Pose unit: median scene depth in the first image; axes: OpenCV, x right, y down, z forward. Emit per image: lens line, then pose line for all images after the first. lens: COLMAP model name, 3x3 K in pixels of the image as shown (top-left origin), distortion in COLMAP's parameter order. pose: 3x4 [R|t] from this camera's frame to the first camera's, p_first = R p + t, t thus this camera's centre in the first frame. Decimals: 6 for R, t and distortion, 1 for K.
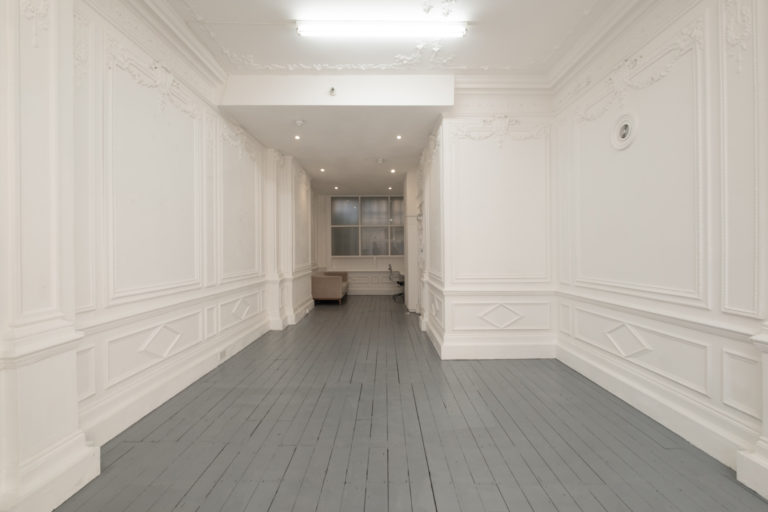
lens RADIAL K [[336.8, 0, 386.8], [0, 336.8, 252.4], [0, 0, 1]] dist [-0.001074, -0.000248]
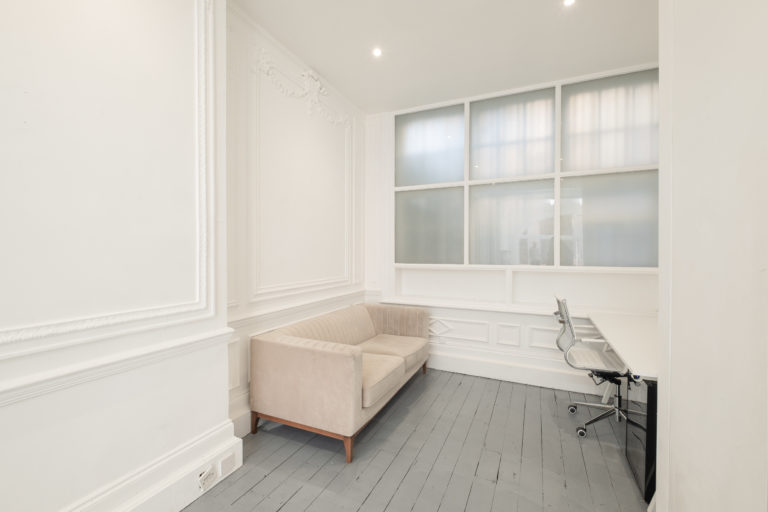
lens RADIAL K [[318.2, 0, 400.1], [0, 318.2, 253.5], [0, 0, 1]] dist [0.071563, -0.000035]
pose [[0.917963, 0.008122, -0.396582, -0.011540], [-0.006987, 0.999966, 0.004306, -0.005172], [0.396604, -0.001182, 0.917989, 1.041980]]
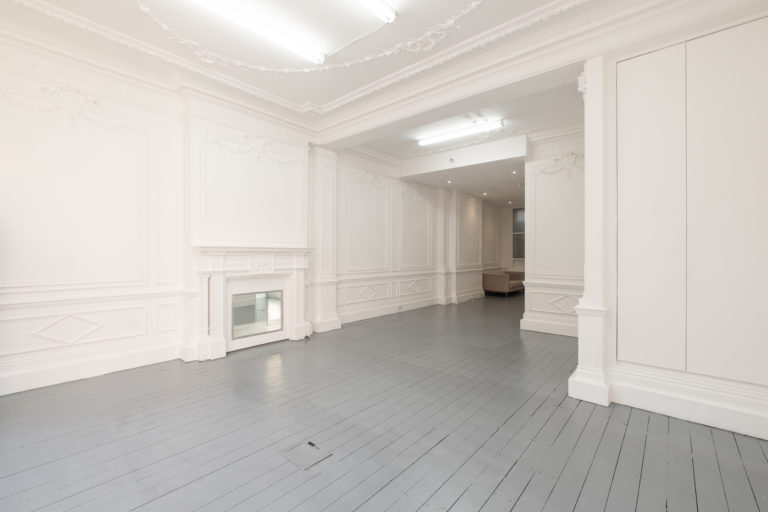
lens RADIAL K [[336.8, 0, 386.8], [0, 336.8, 252.4], [0, 0, 1]] dist [-0.001074, -0.000248]
pose [[0.762218, 0.008021, -0.647271, 0.425186], [-0.013185, 0.999908, -0.003136, -0.000805], [0.647186, 0.010925, 0.762254, -0.310221]]
